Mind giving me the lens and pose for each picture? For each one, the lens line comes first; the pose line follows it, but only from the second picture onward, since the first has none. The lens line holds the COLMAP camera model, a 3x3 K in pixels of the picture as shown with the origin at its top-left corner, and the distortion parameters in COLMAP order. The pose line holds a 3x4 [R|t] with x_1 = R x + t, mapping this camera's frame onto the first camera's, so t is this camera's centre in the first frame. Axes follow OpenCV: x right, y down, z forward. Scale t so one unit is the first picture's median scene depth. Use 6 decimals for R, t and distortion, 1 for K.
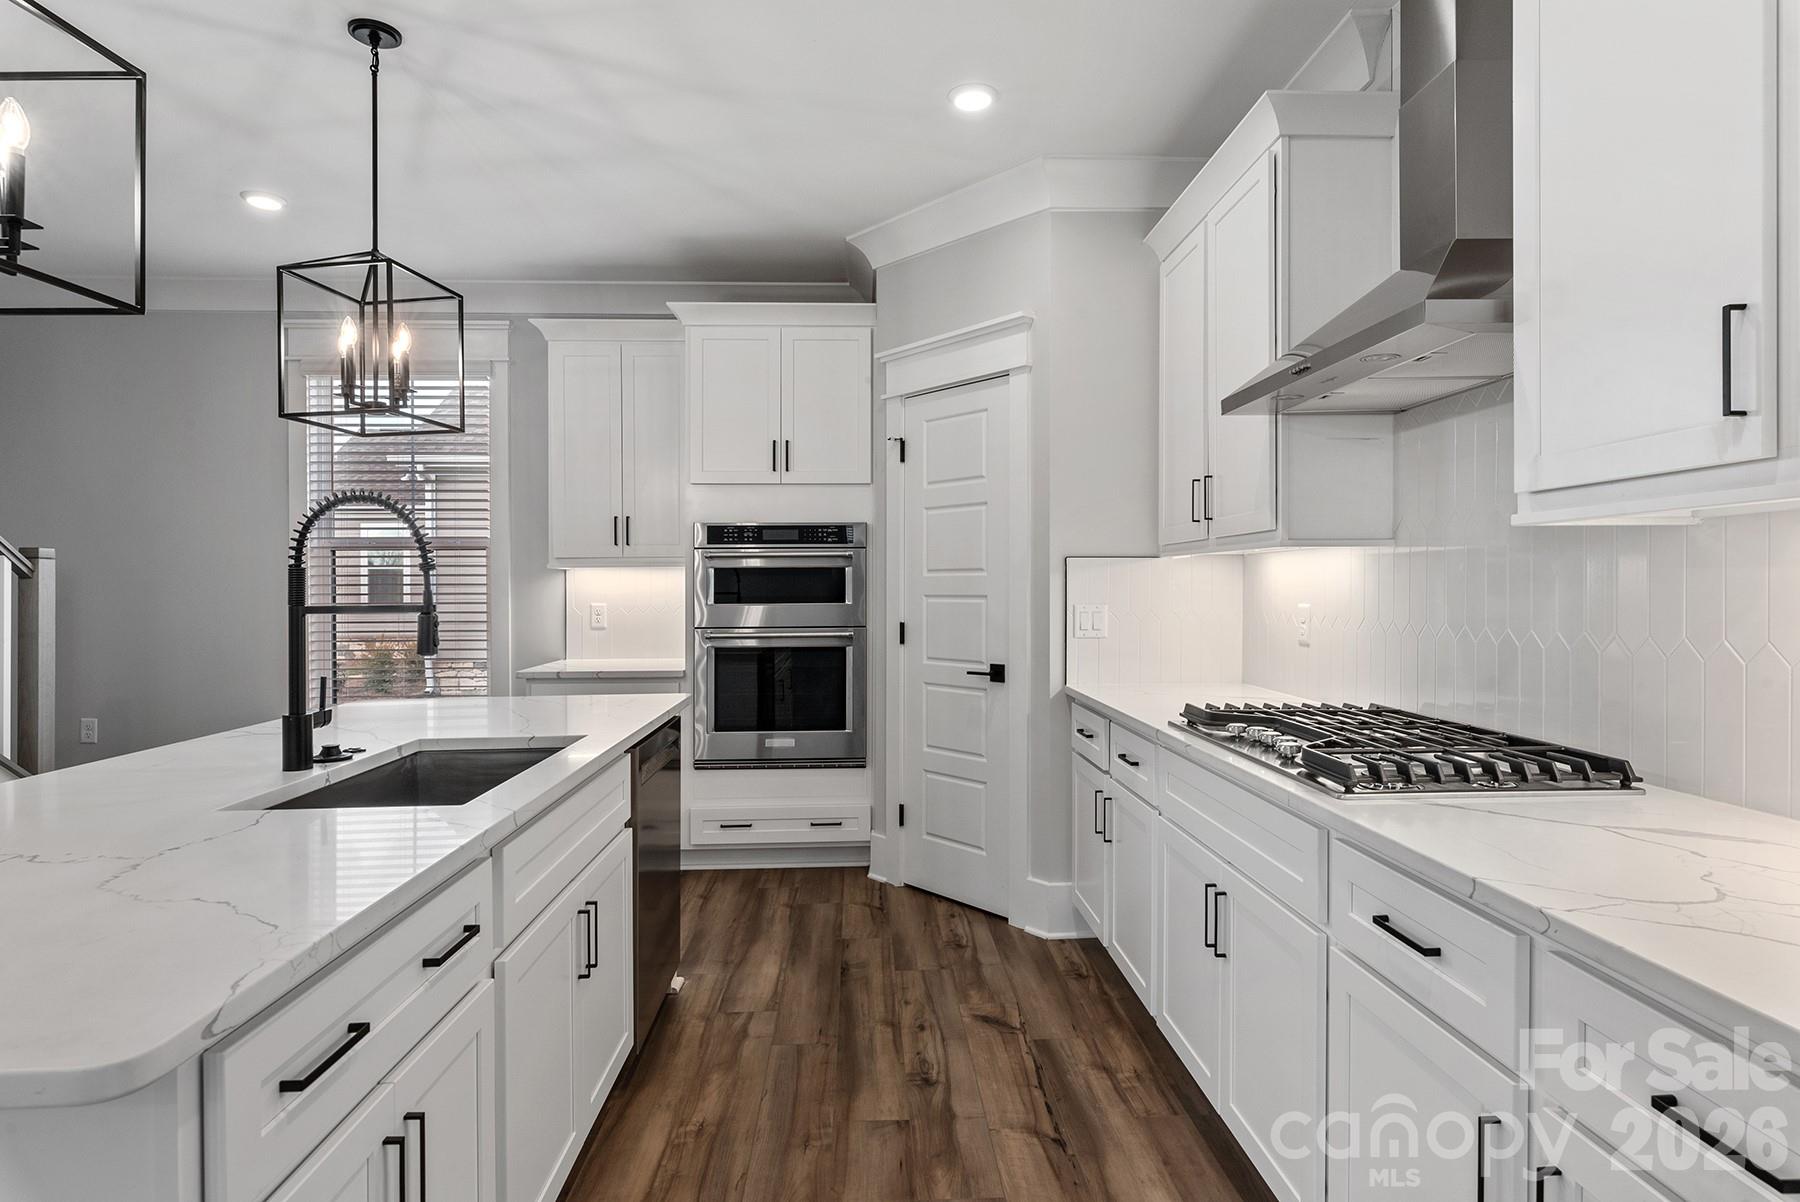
lens RADIAL K [[972.8, 0, 912.4], [0, 972.8, 587.6], [0, 0, 1]] dist [-0.000698, 0.000665]
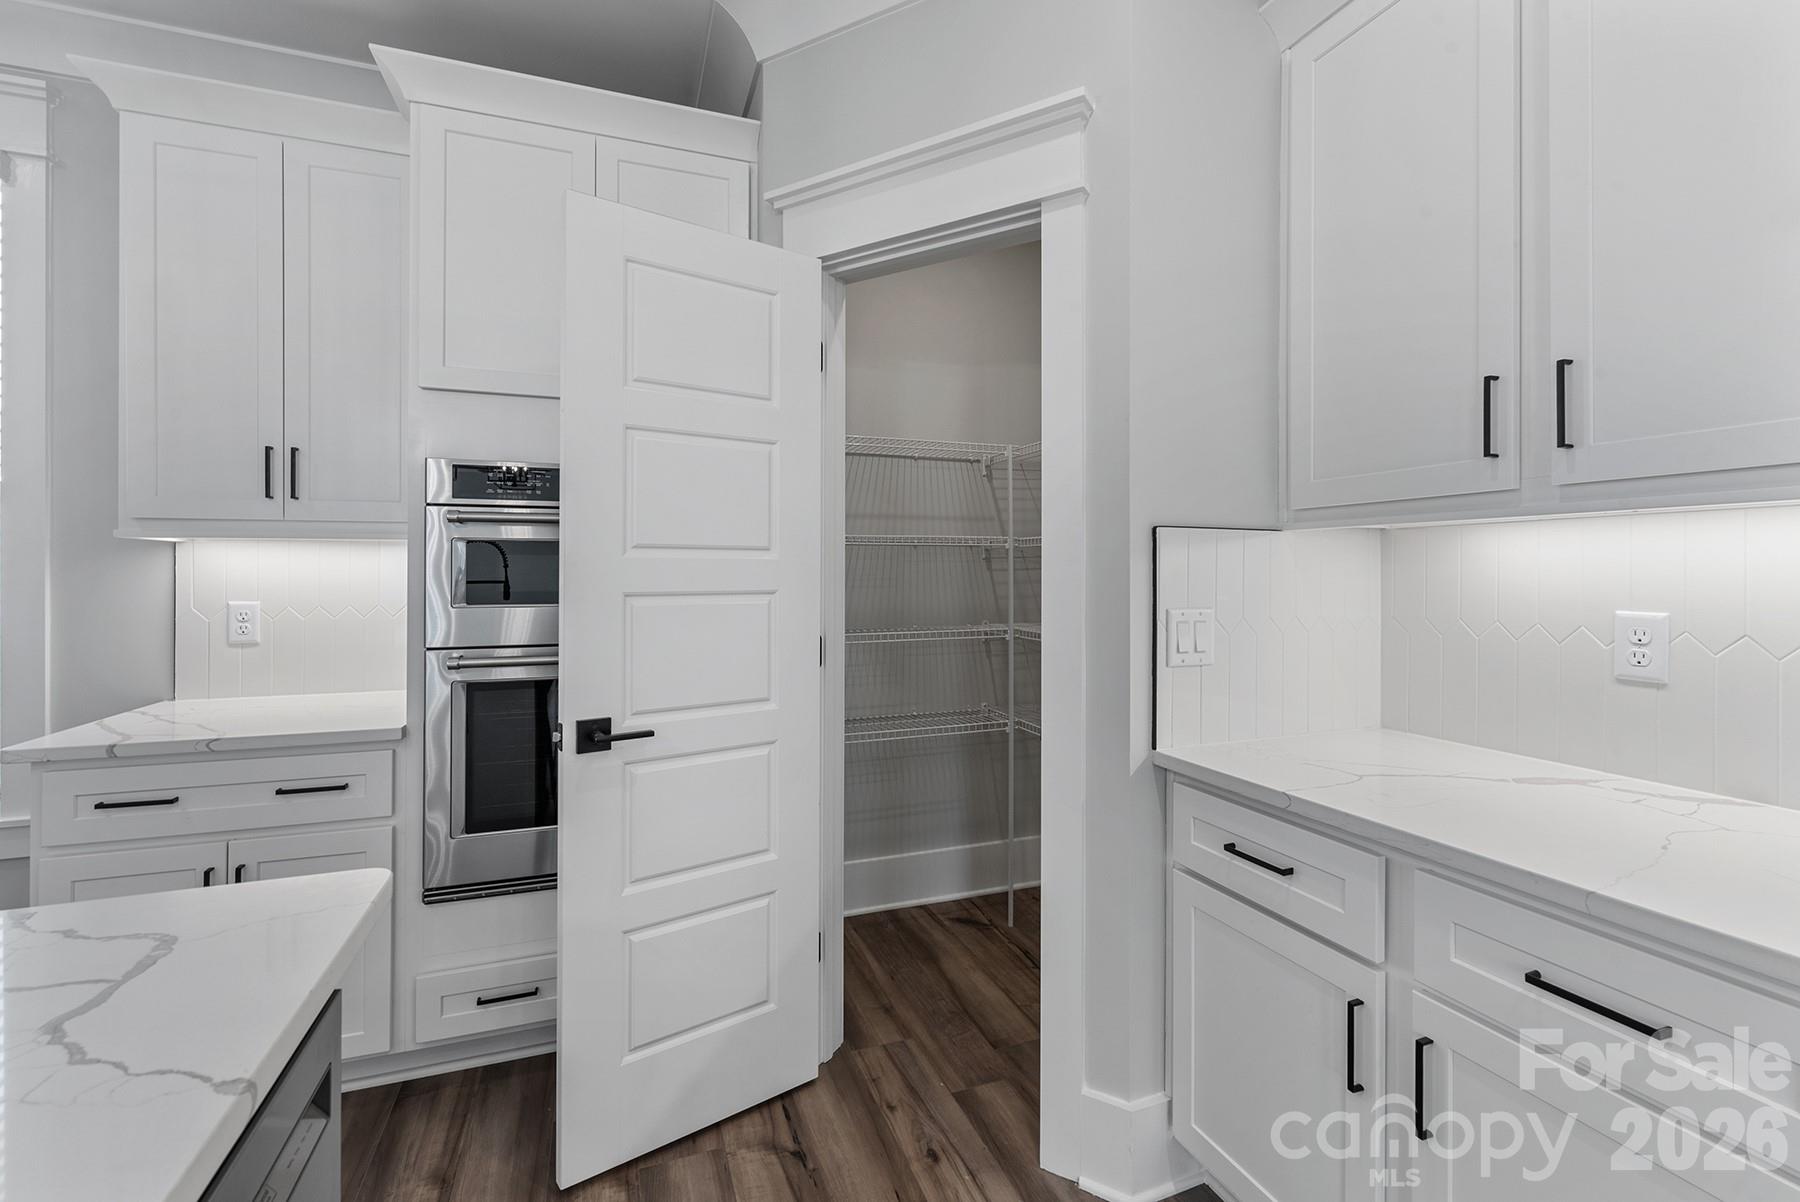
lens RADIAL K [[806.8, 0, 909.6], [0, 806.8, 569.7], [0, 0, 1]] dist [-0.000676, -0.000028]
pose [[0.953923, 0.005305, 0.300004, -0.102784], [-0.004325, 0.999983, -0.003931, -0.002751], [-0.300020, 0.002452, 0.953930, 0.494977]]
